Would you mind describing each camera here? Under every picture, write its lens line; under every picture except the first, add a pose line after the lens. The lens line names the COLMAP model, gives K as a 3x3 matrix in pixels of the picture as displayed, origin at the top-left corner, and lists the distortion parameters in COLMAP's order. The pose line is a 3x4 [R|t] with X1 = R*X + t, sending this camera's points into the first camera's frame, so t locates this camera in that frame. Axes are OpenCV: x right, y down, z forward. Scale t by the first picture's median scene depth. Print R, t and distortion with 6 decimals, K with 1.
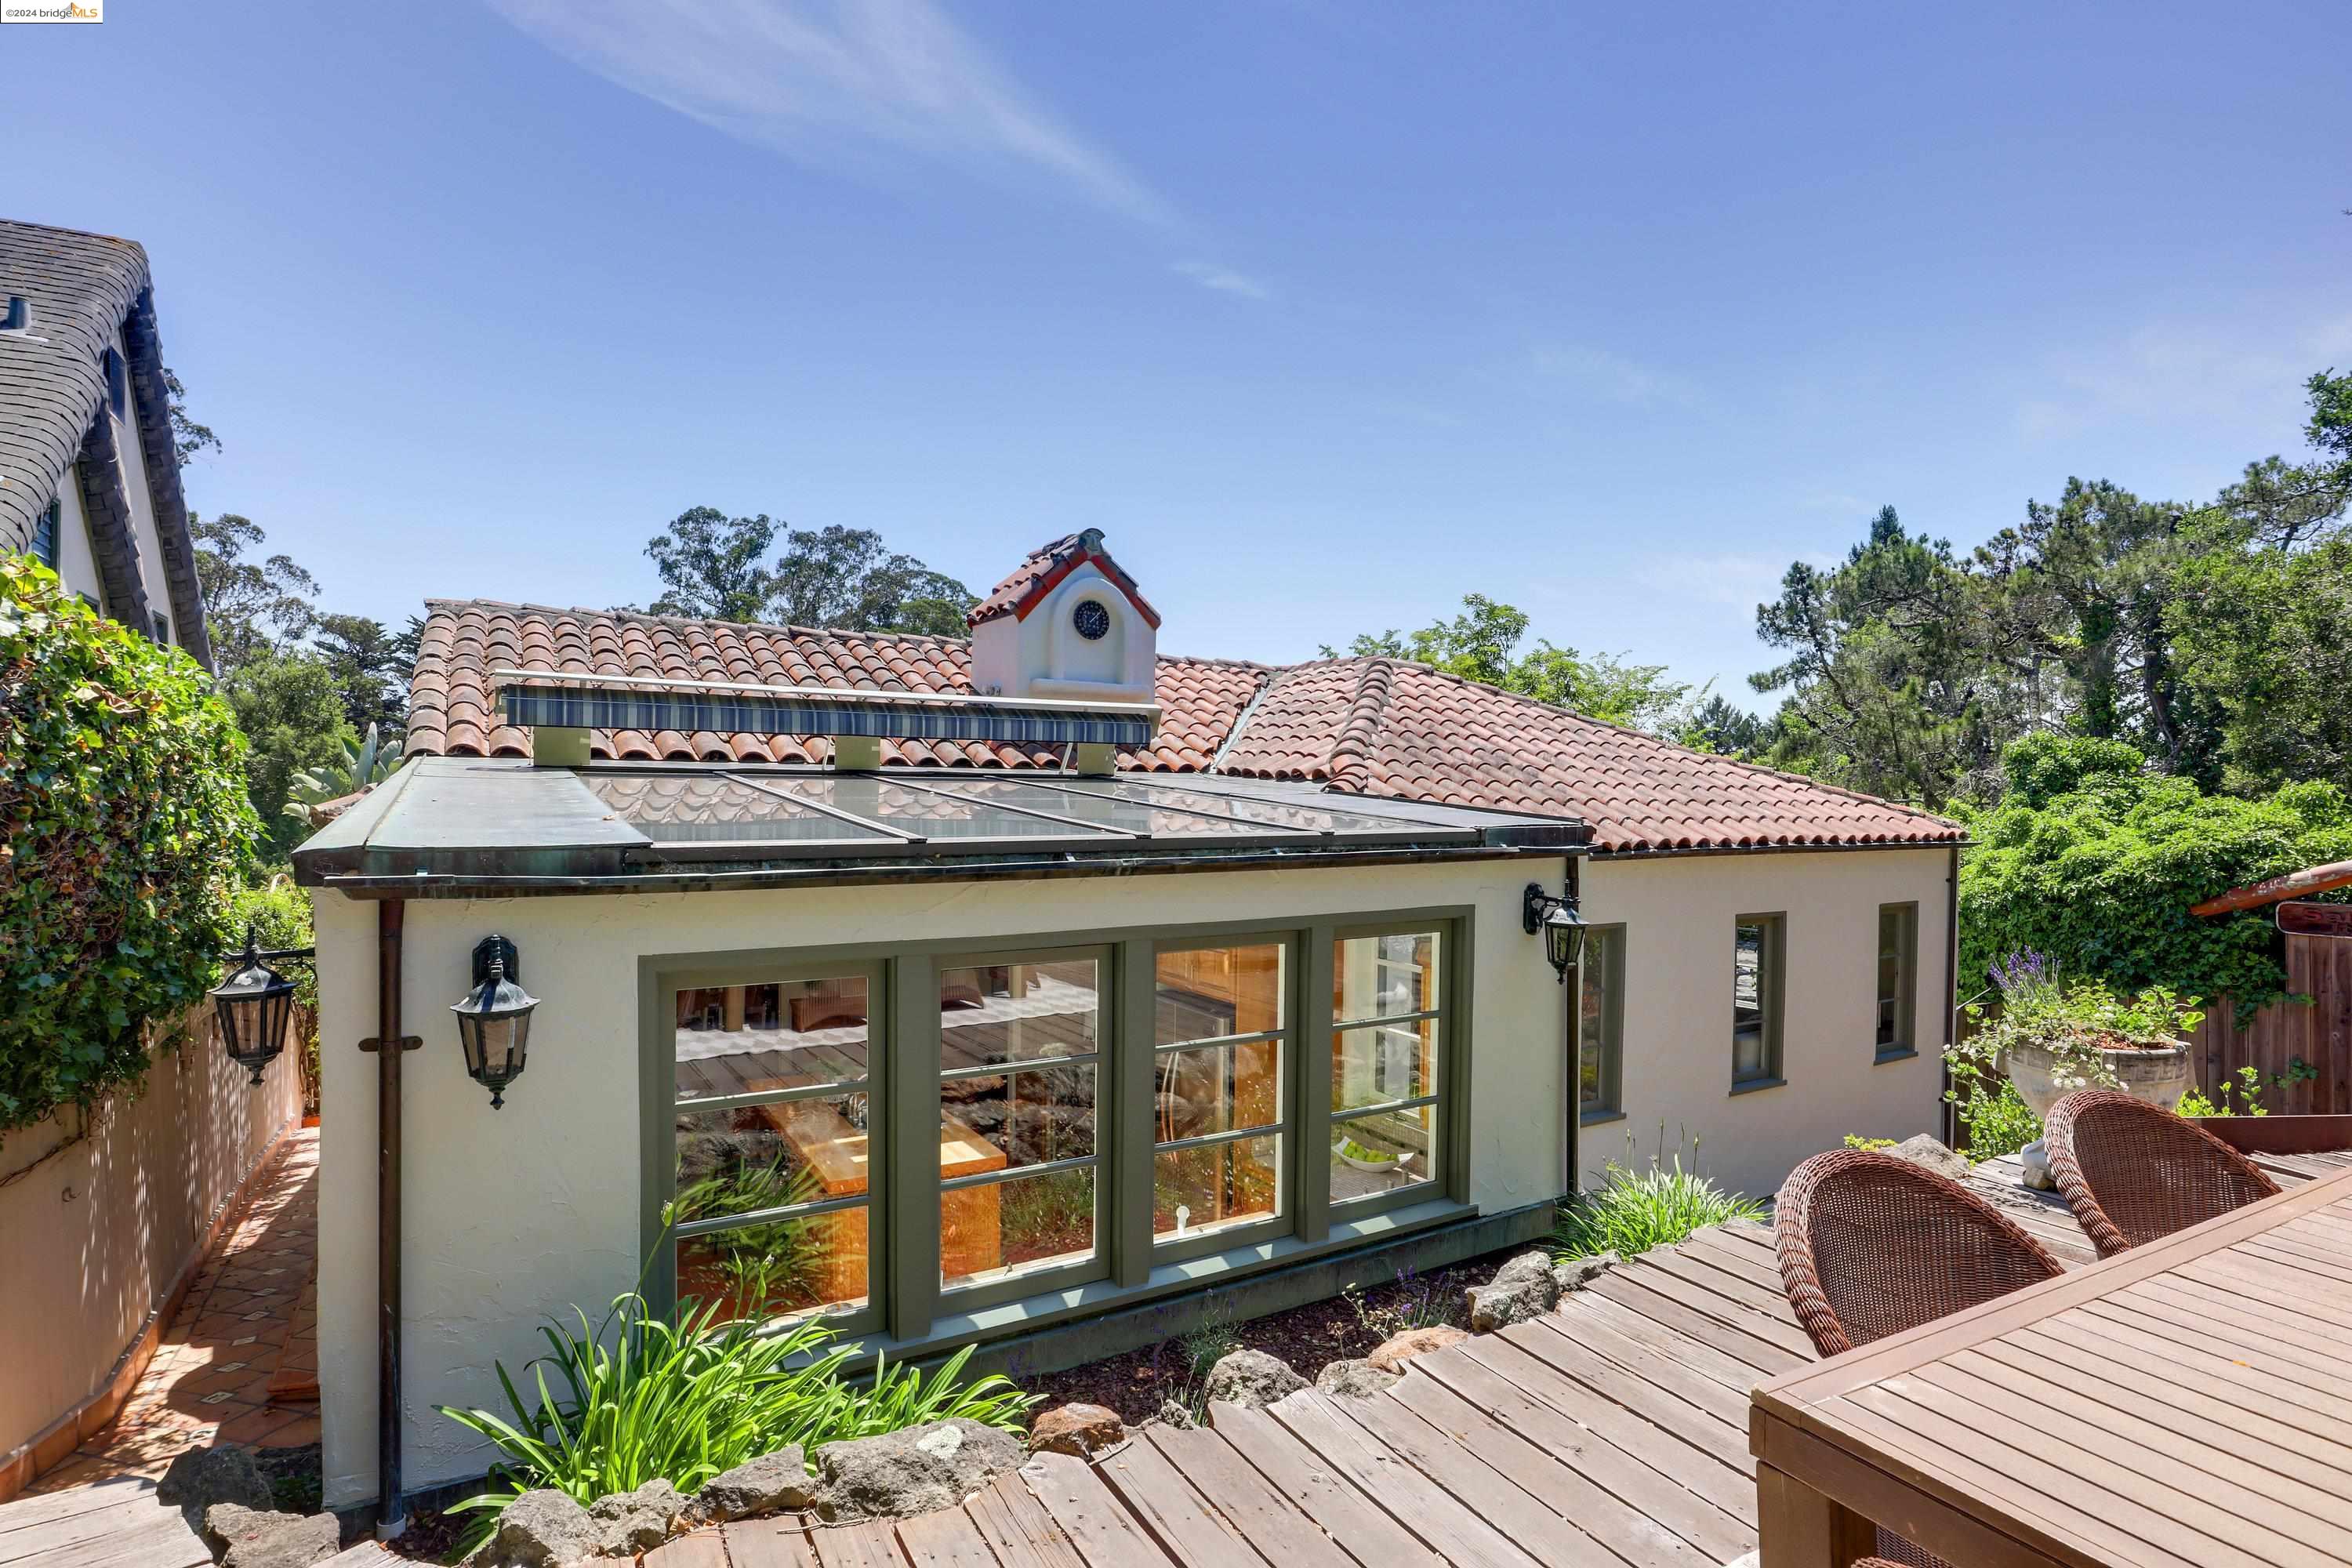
lens RADIAL K [[1225.7, 0, 1178.8], [0, 1225.7, 792.9], [0, 0, 1]] dist [-0.023815, 0.000028]
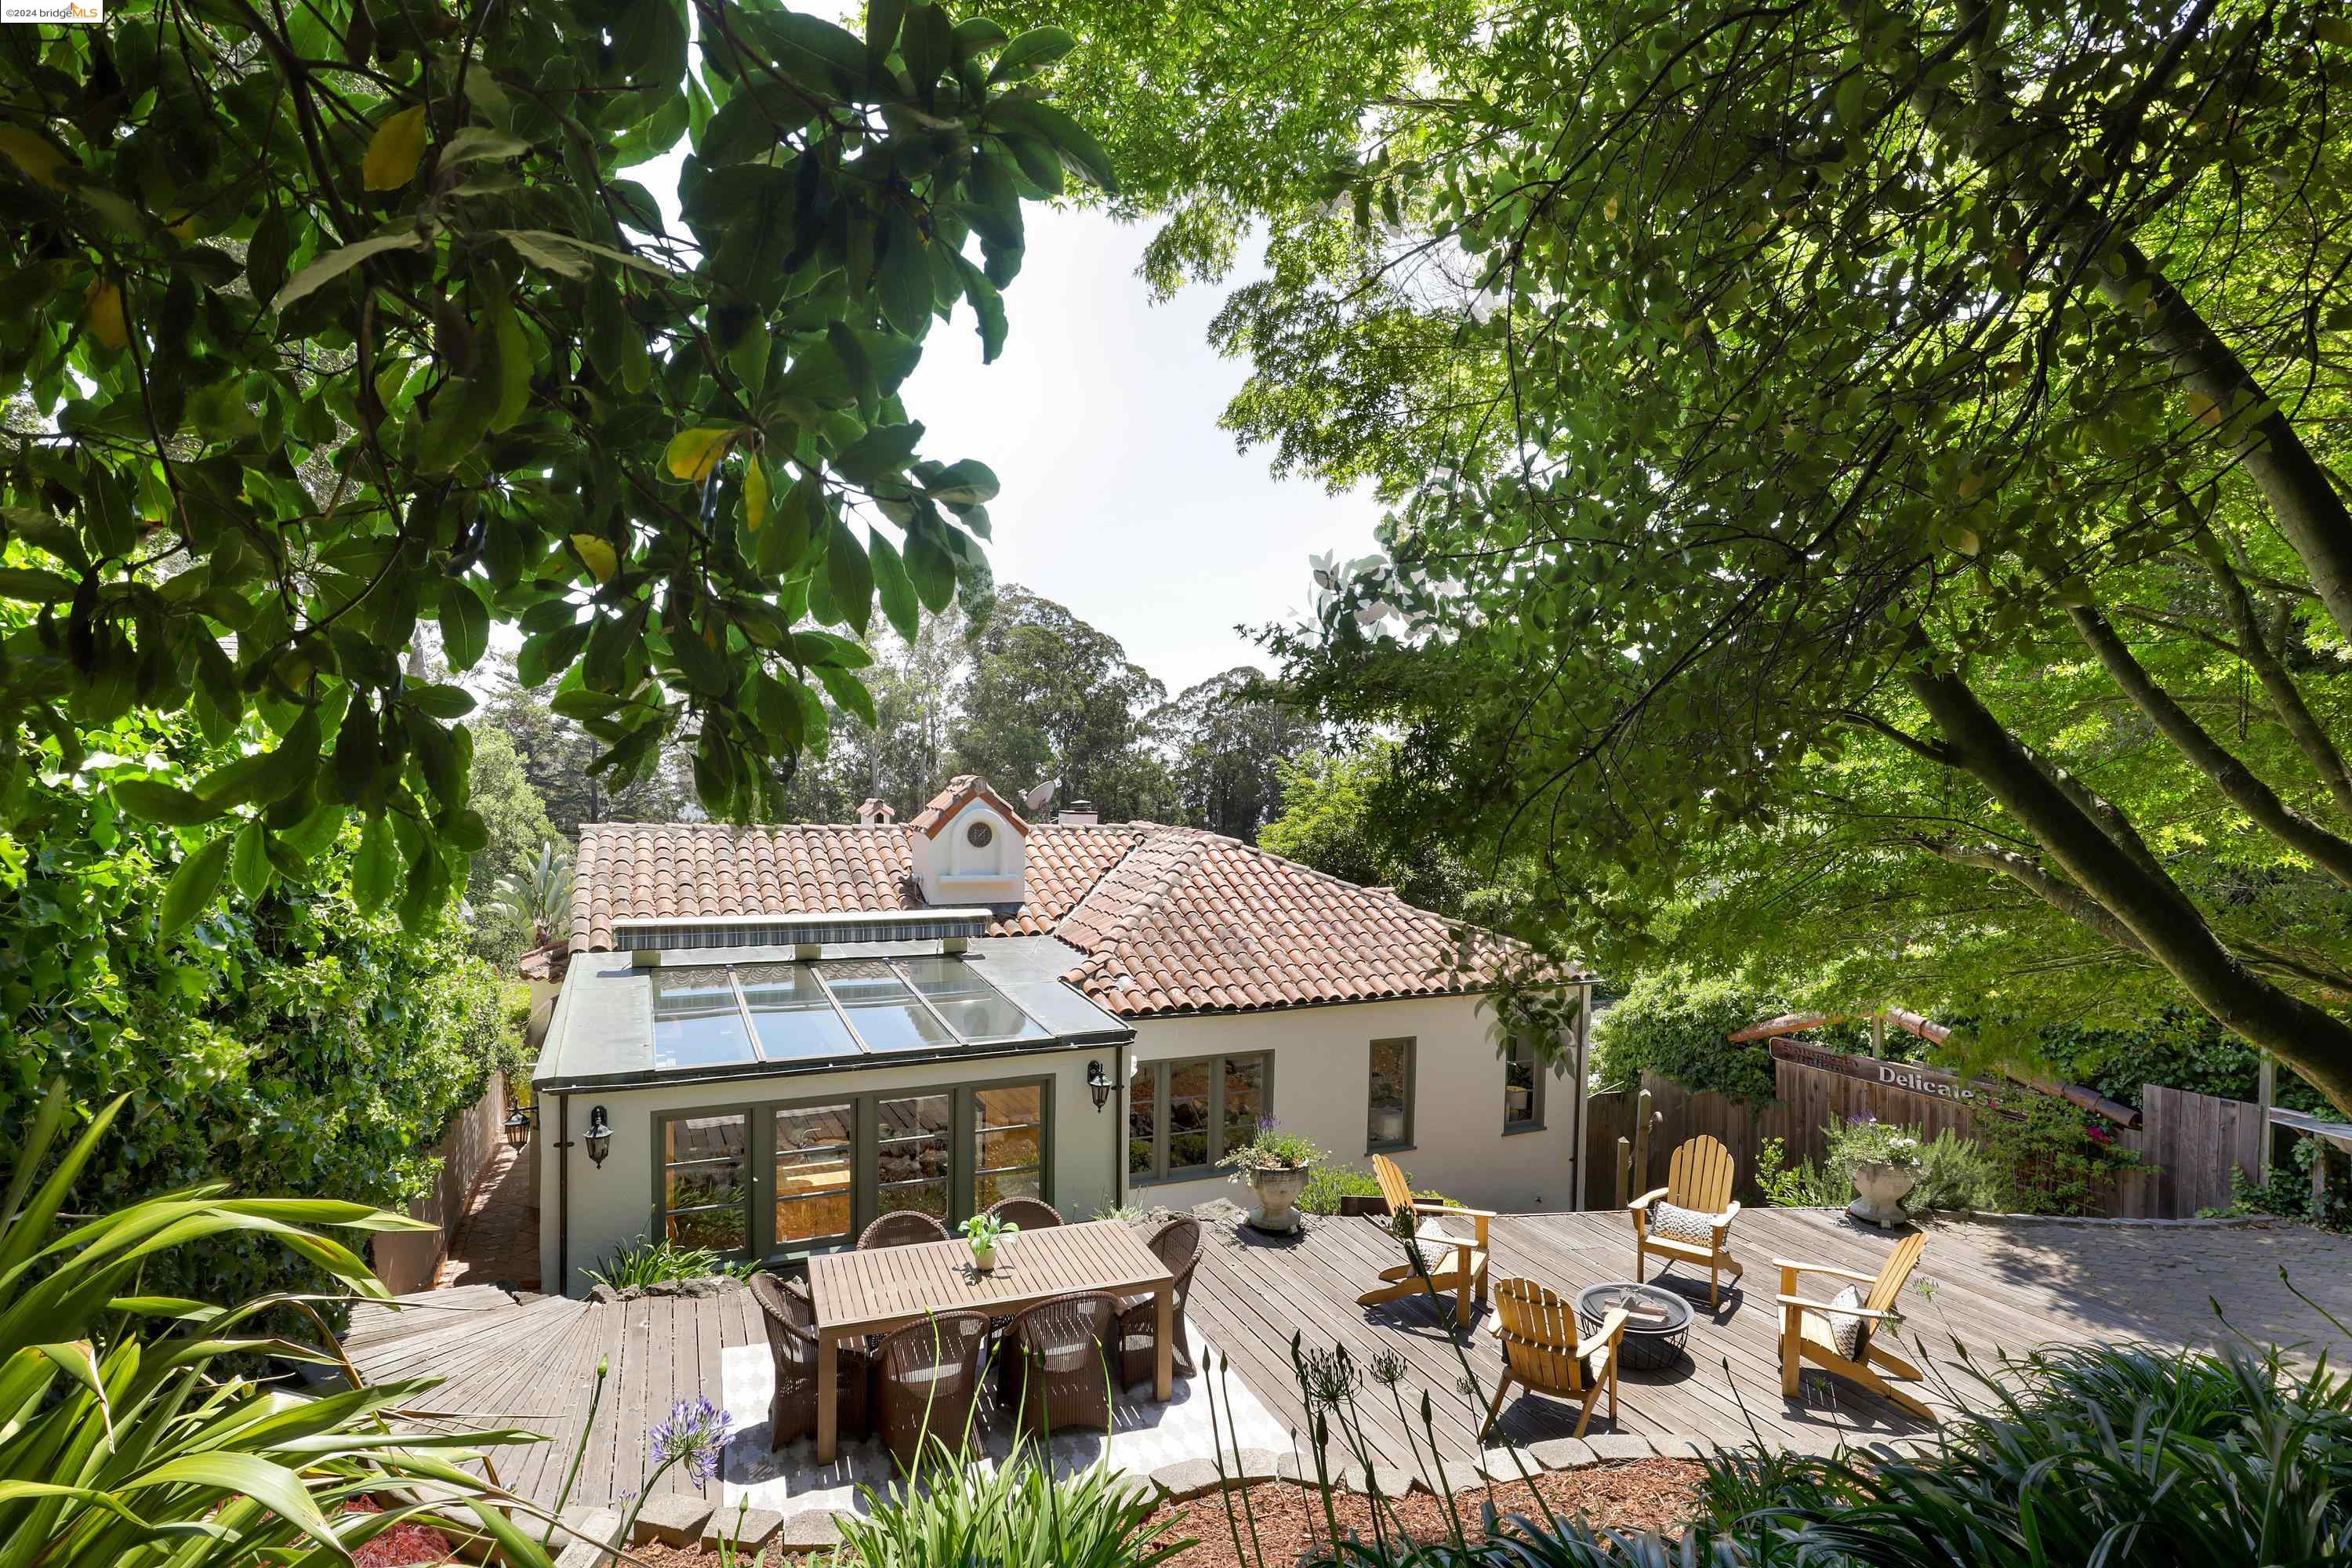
lens RADIAL K [[1225.7, 0, 1172.9], [0, 1225.7, 785.5], [0, 0, 1]] dist [-0.023815, 0.000028]
pose [[0.994256, 0.006416, -0.106835, 0.401491], [-0.006577, 0.999978, -0.001150, -0.239809], [0.106826, 0.001846, 0.994276, -0.632176]]
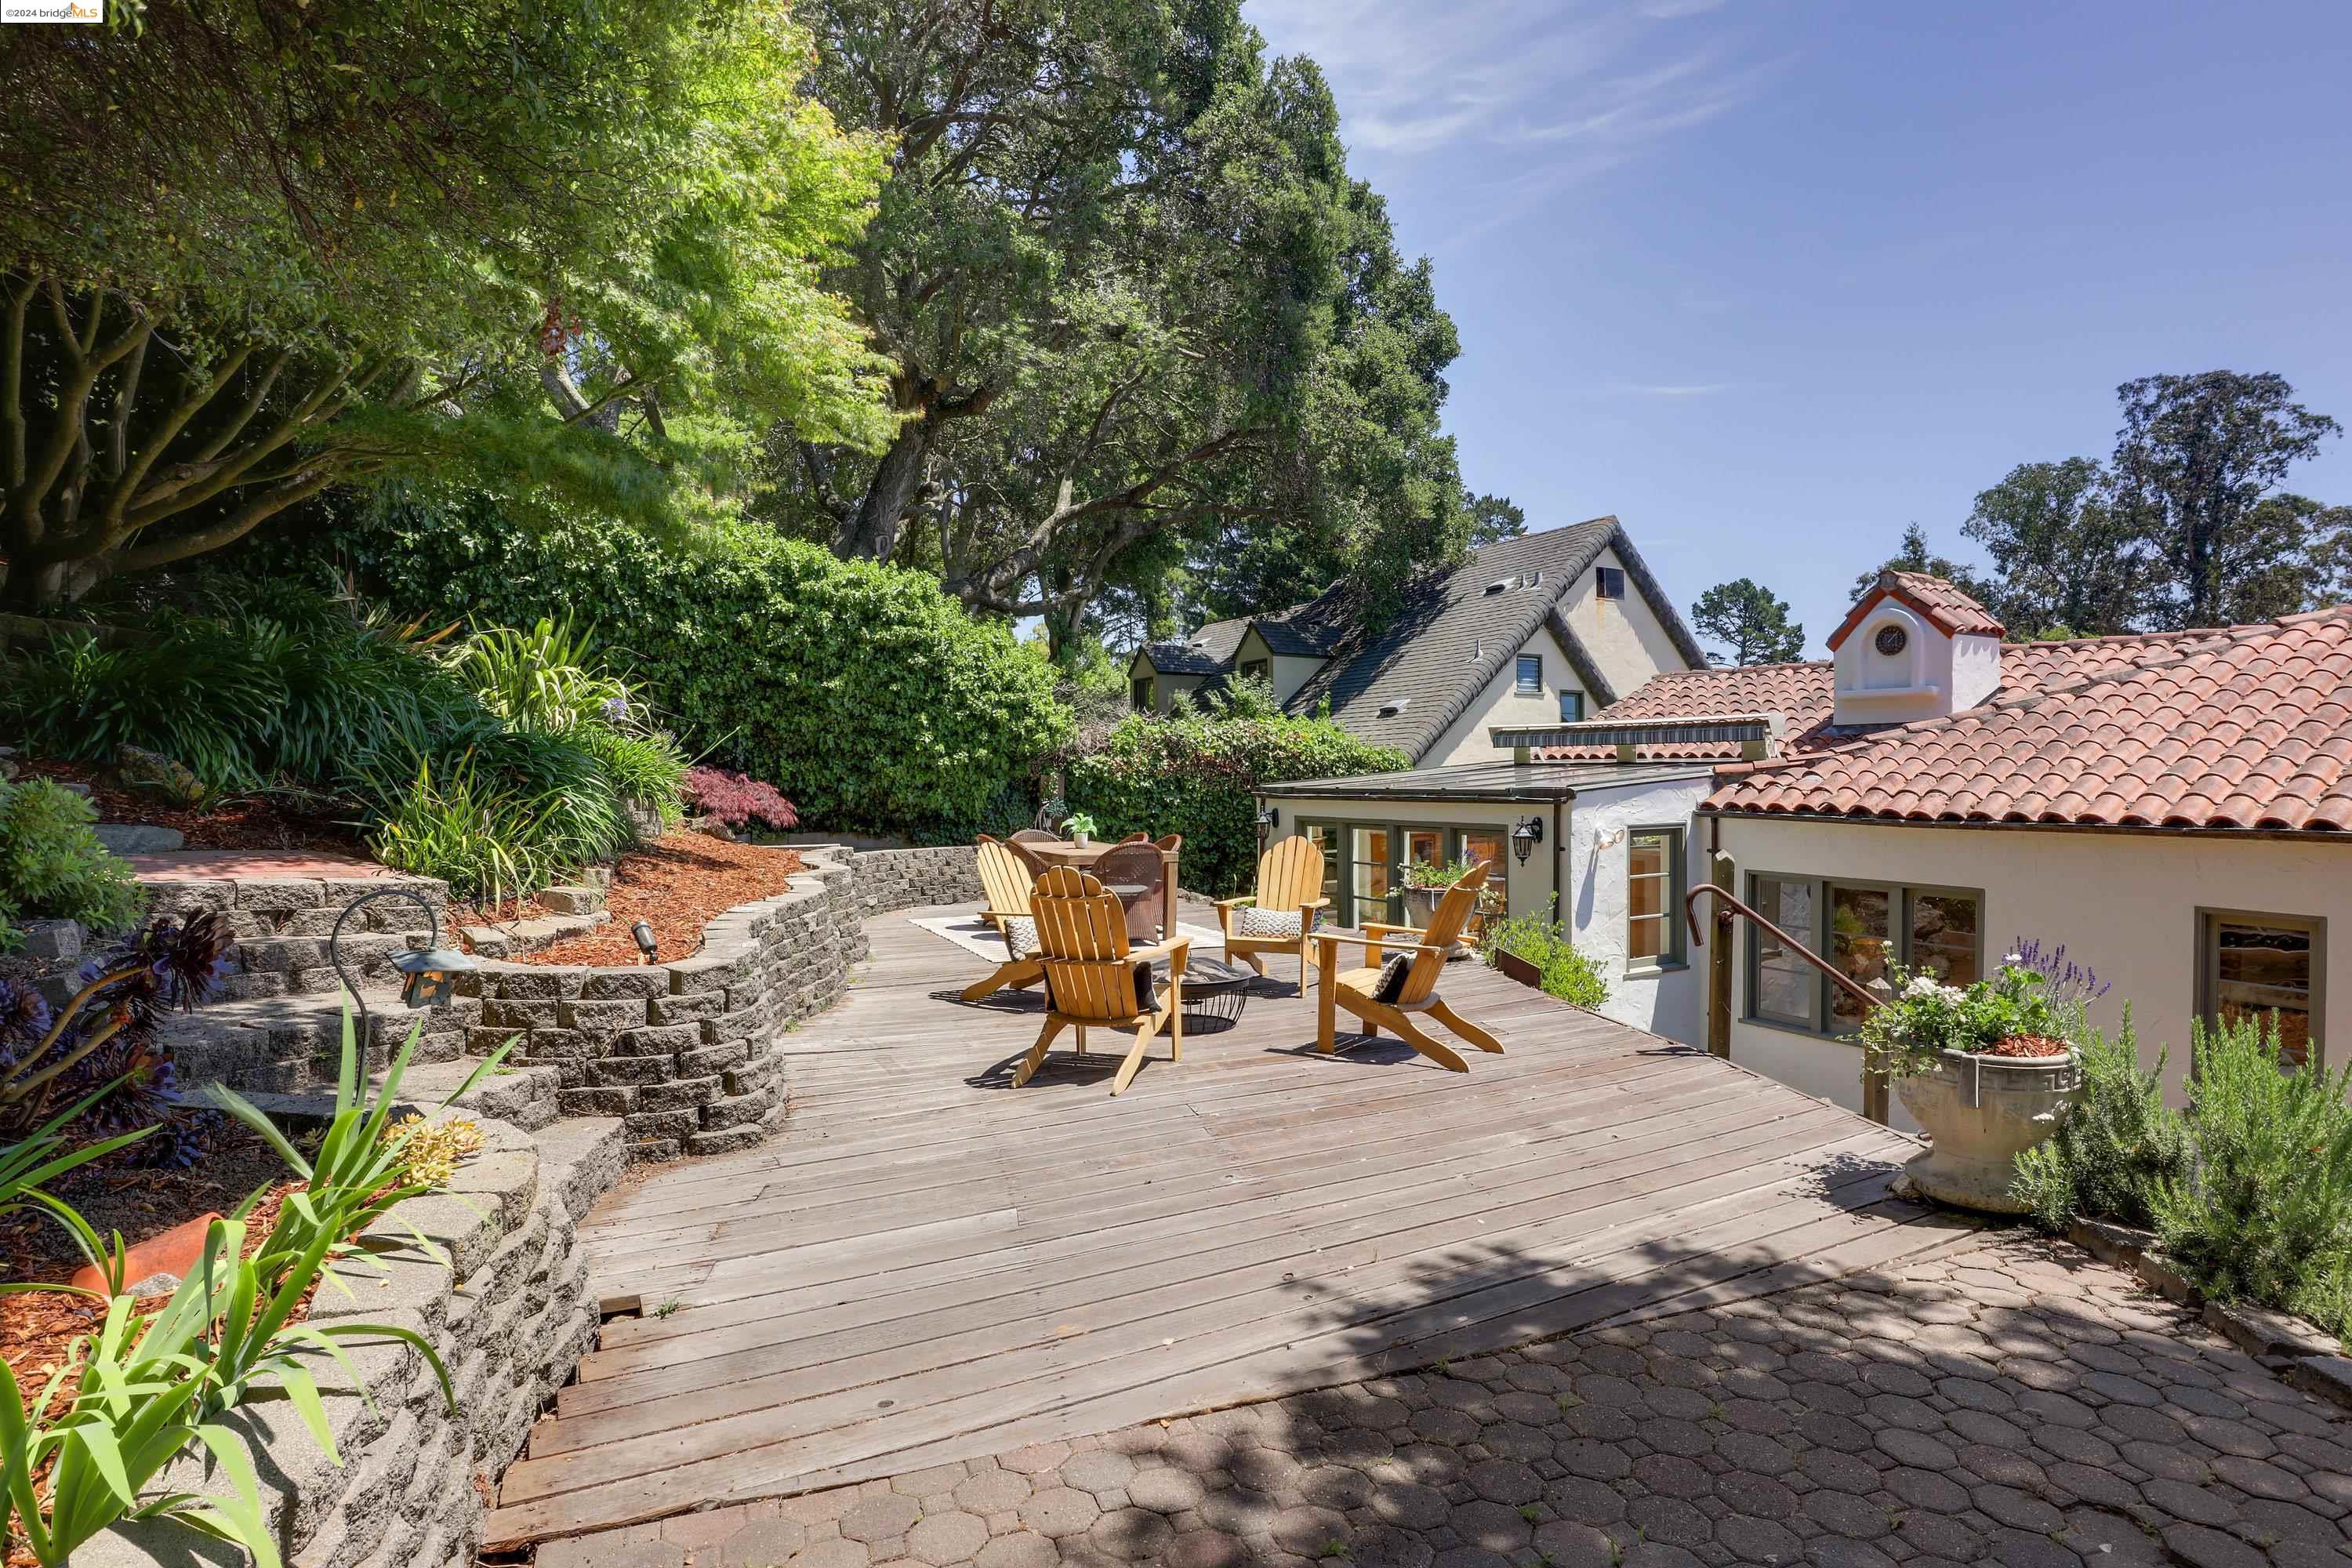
lens RADIAL K [[1225.7, 0, 1172.9], [0, 1225.7, 785.7], [0, 0, 1]] dist [-0.023815, 0.000028]
pose [[-0.014332, -0.001062, -0.999897, 1.435148], [0.004375, 0.999990, -0.001125, 0.012557], [0.999888, -0.004391, -0.014327, 0.301988]]
